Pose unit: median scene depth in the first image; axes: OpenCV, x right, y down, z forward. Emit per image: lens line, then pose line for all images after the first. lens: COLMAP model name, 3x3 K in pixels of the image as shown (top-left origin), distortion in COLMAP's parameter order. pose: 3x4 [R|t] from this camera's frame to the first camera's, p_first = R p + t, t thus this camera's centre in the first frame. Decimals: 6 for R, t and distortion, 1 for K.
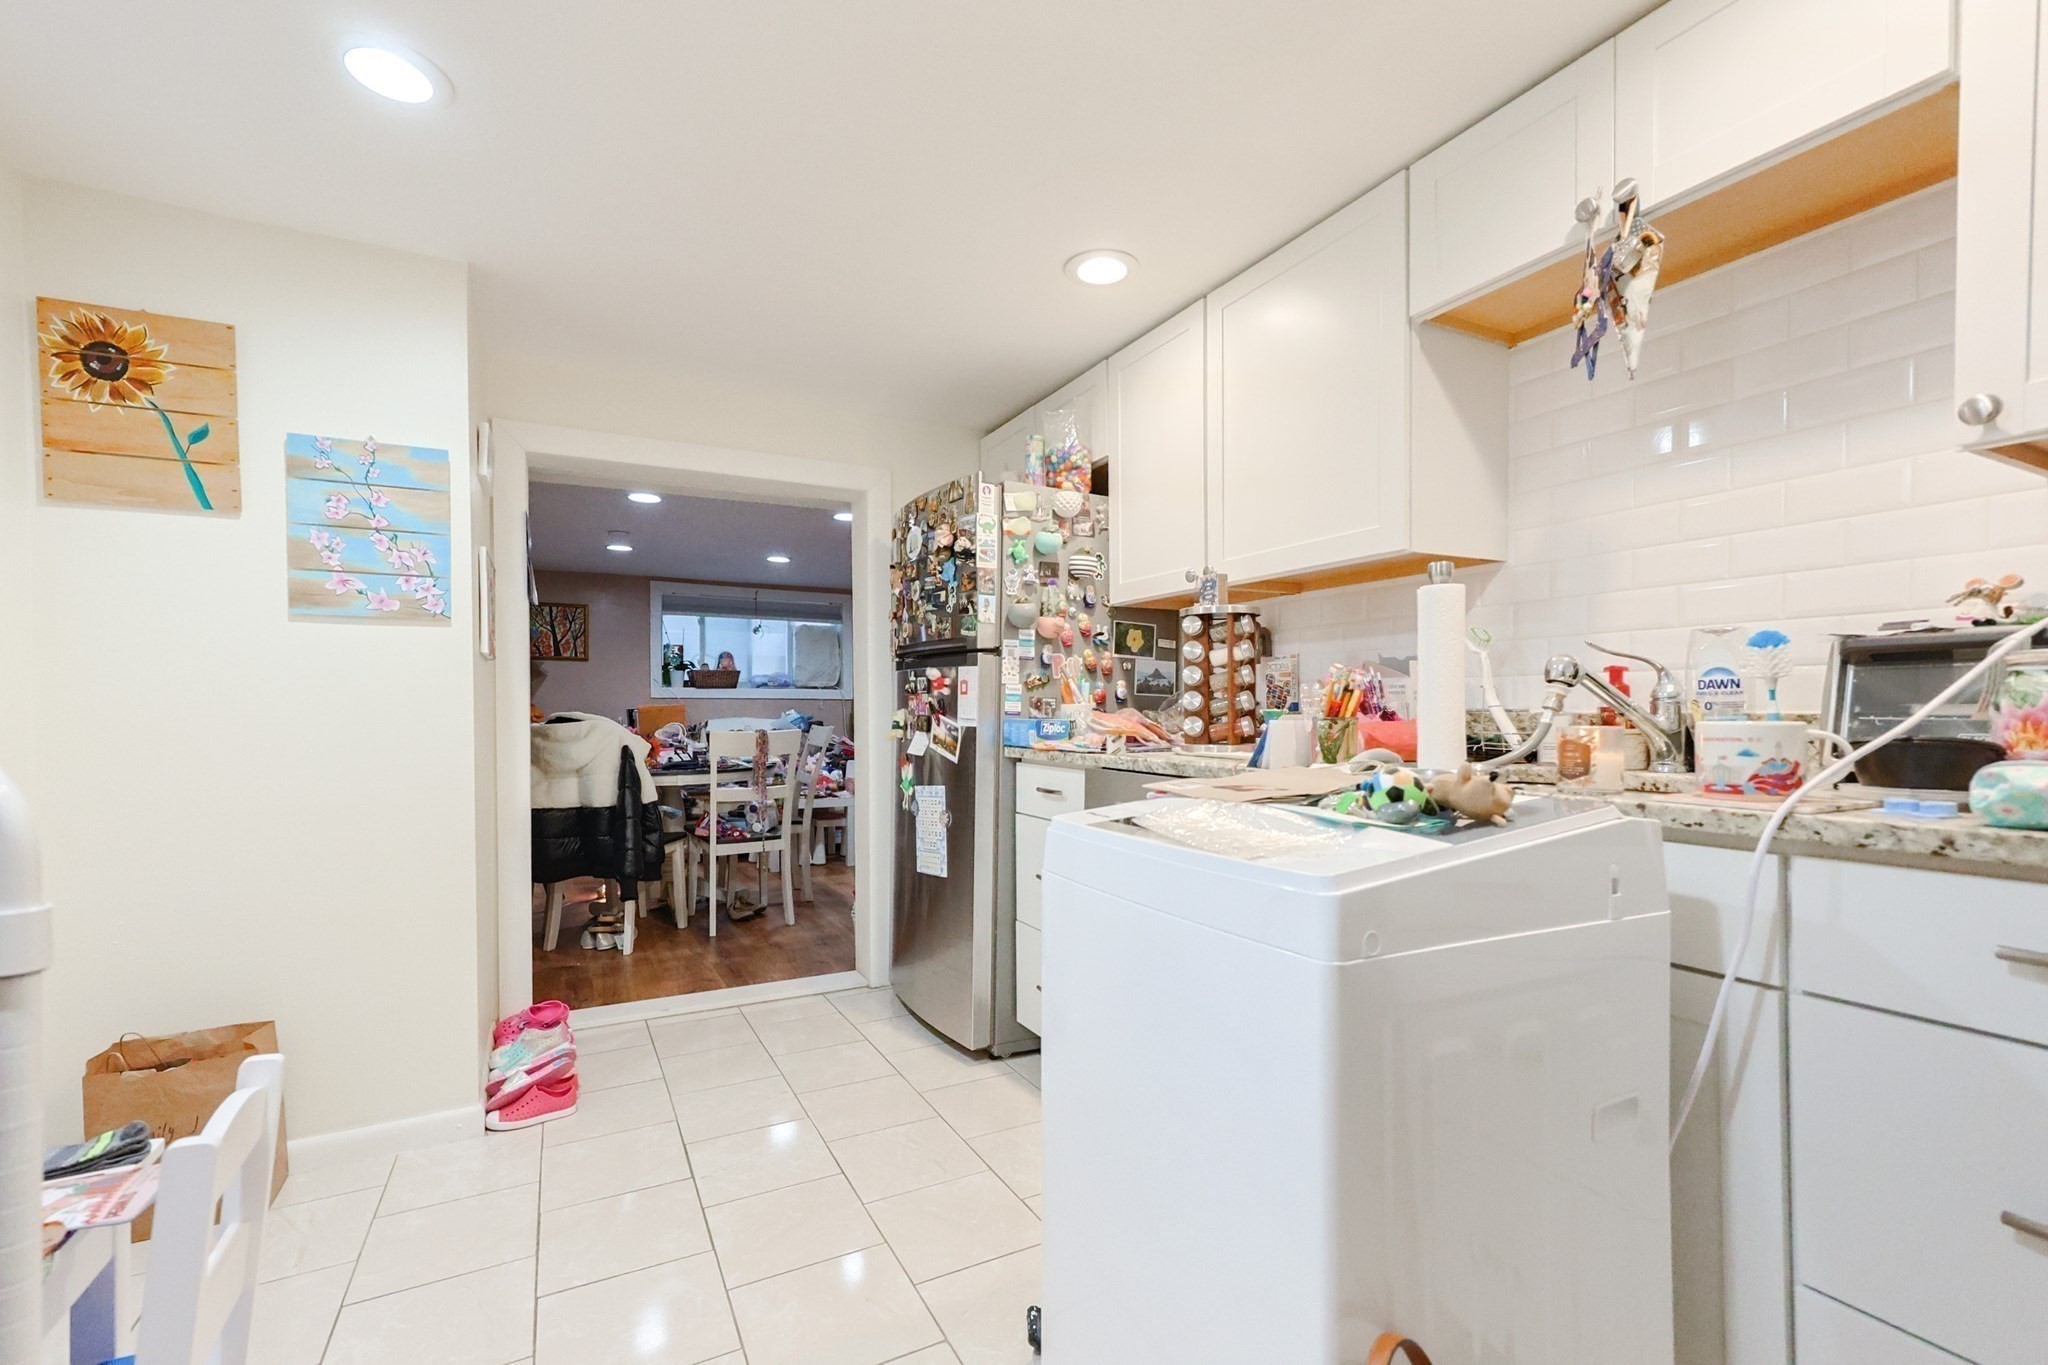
lens RADIAL K [[866.1, 0, 1019.7], [0, 866.1, 718.5], [0, 0, 1]] dist [0.007253, 0.001225]
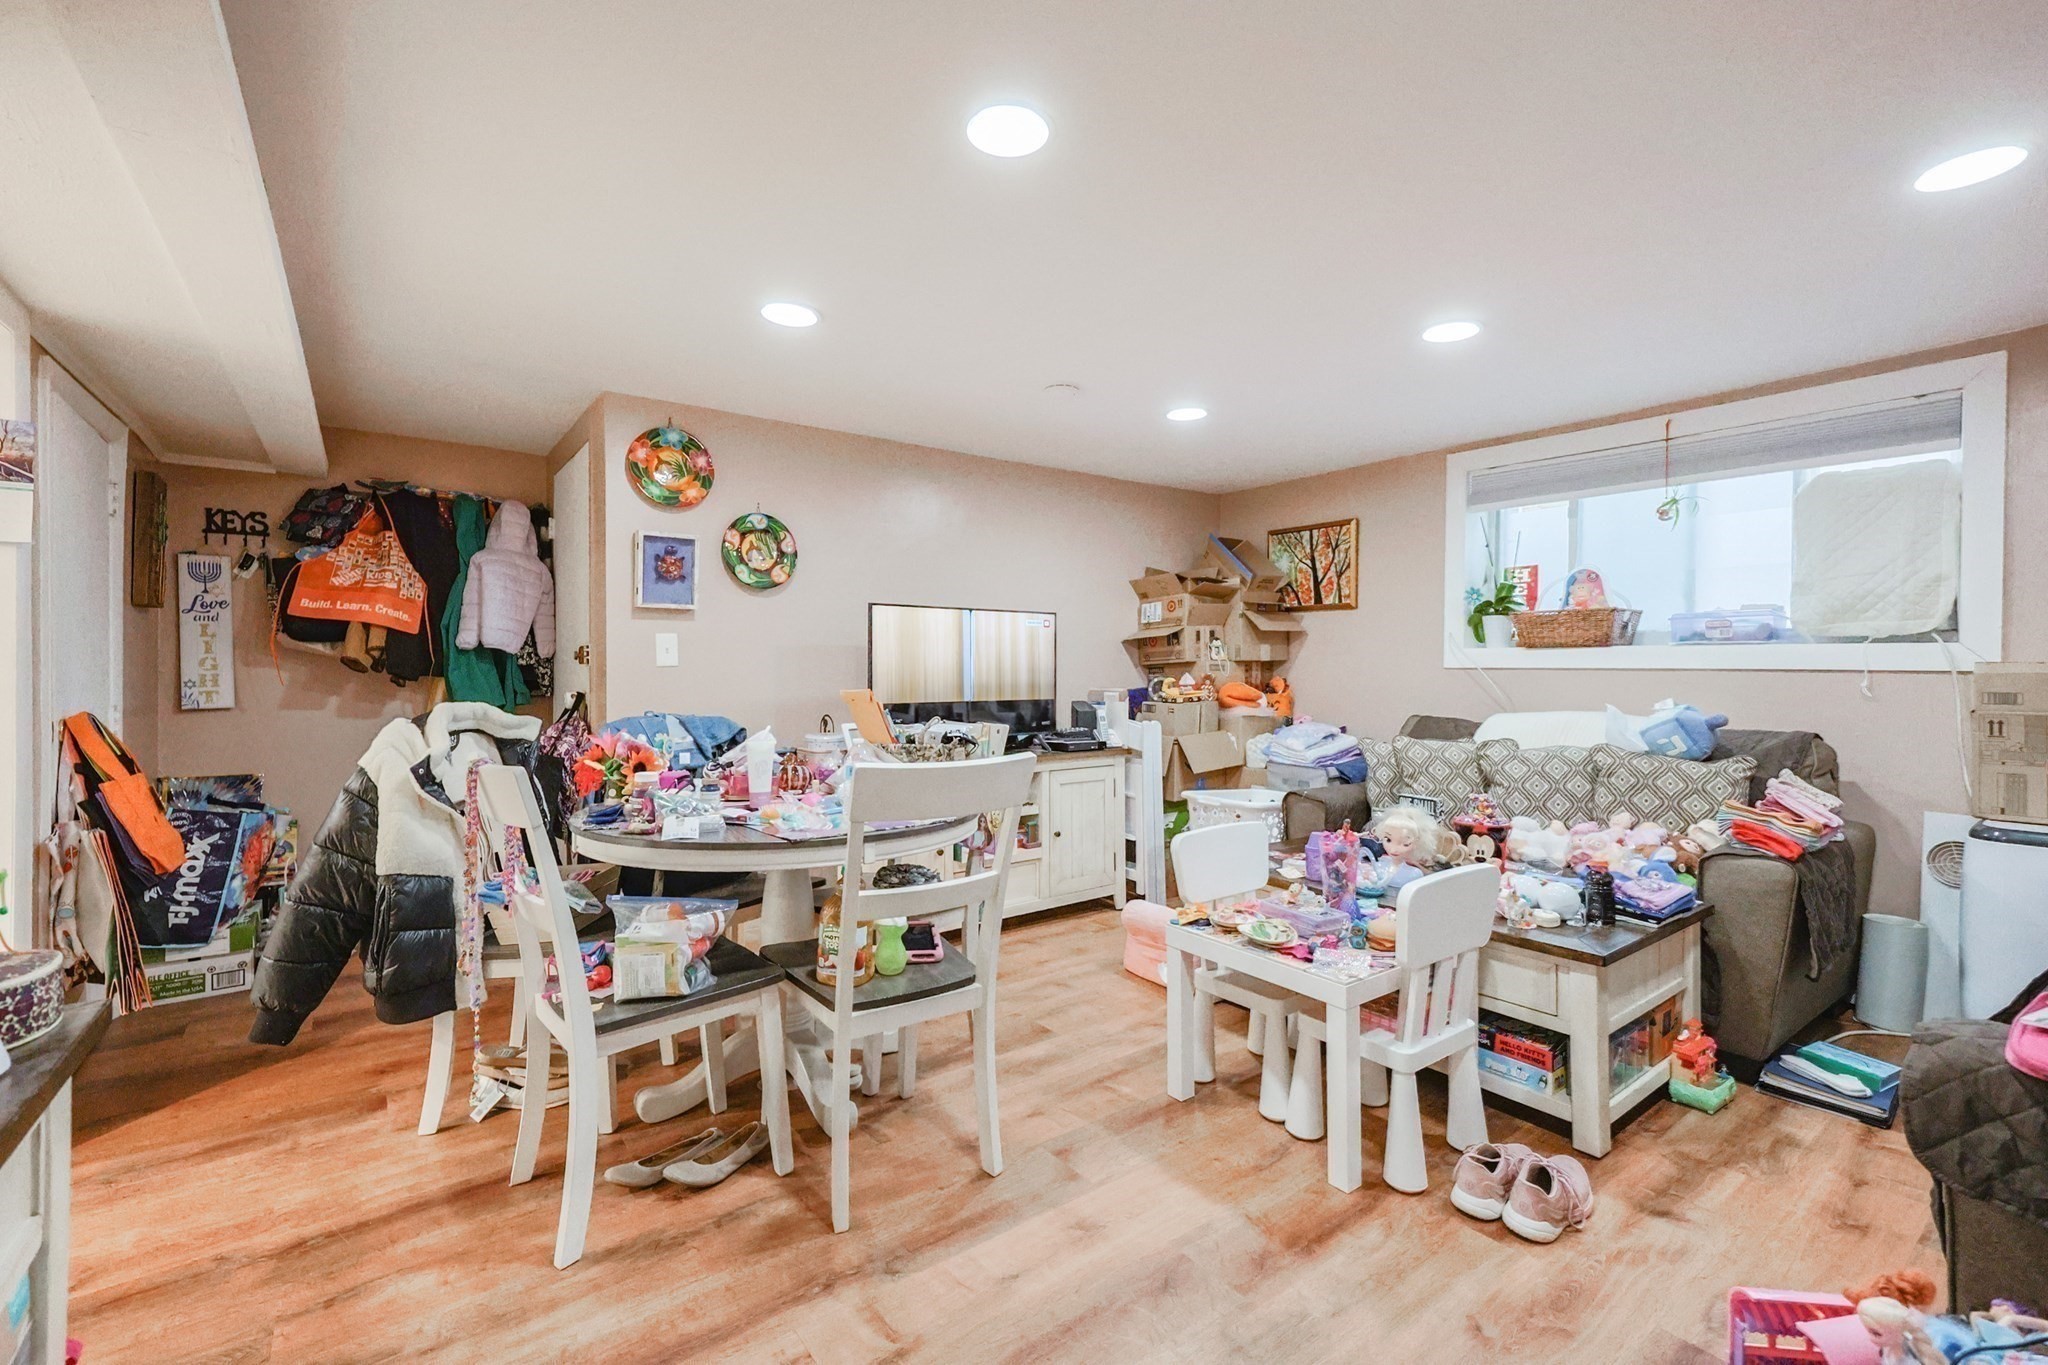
lens RADIAL K [[866.1, 0, 1027.7], [0, 866.1, 677.8], [0, 0, 1]] dist [0.007253, 0.001225]
pose [[0.139977, 0.017934, -0.989992, 0.250435], [-0.016163, 0.999744, 0.015826, -0.063055], [0.990023, 0.013786, 0.140231, 1.921176]]
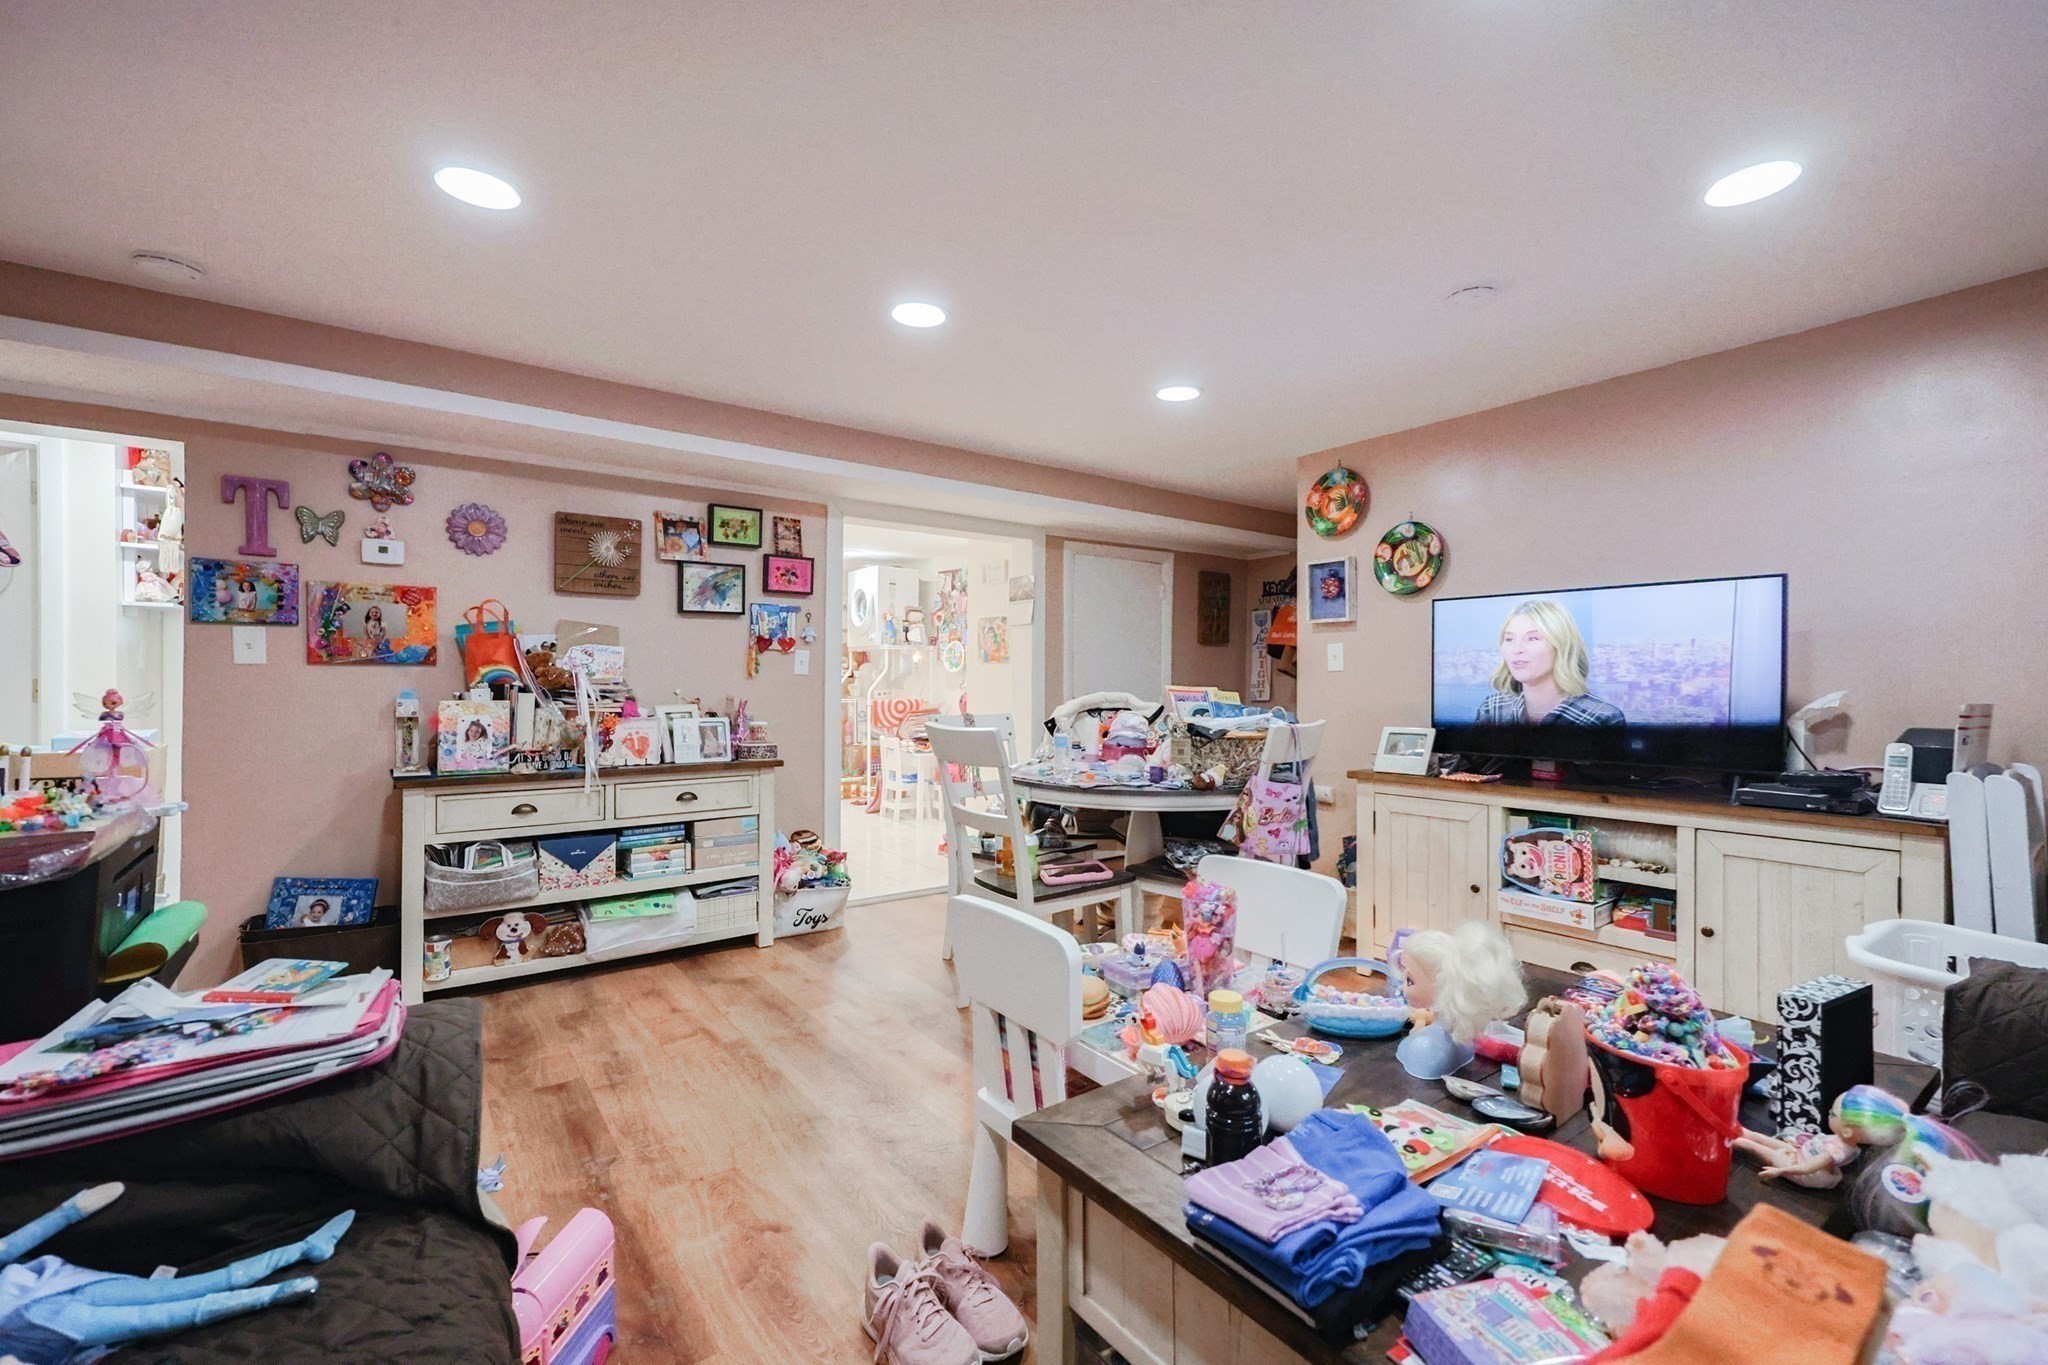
lens RADIAL K [[866.1, 0, 1019.5], [0, 866.1, 679.6], [0, 0, 1]] dist [0.007253, 0.001225]
pose [[-0.991276, 0.000370, -0.131803, -0.363491], [-0.001523, 0.999897, 0.014262, -0.056281], [0.131795, 0.014338, -0.991173, 3.035967]]
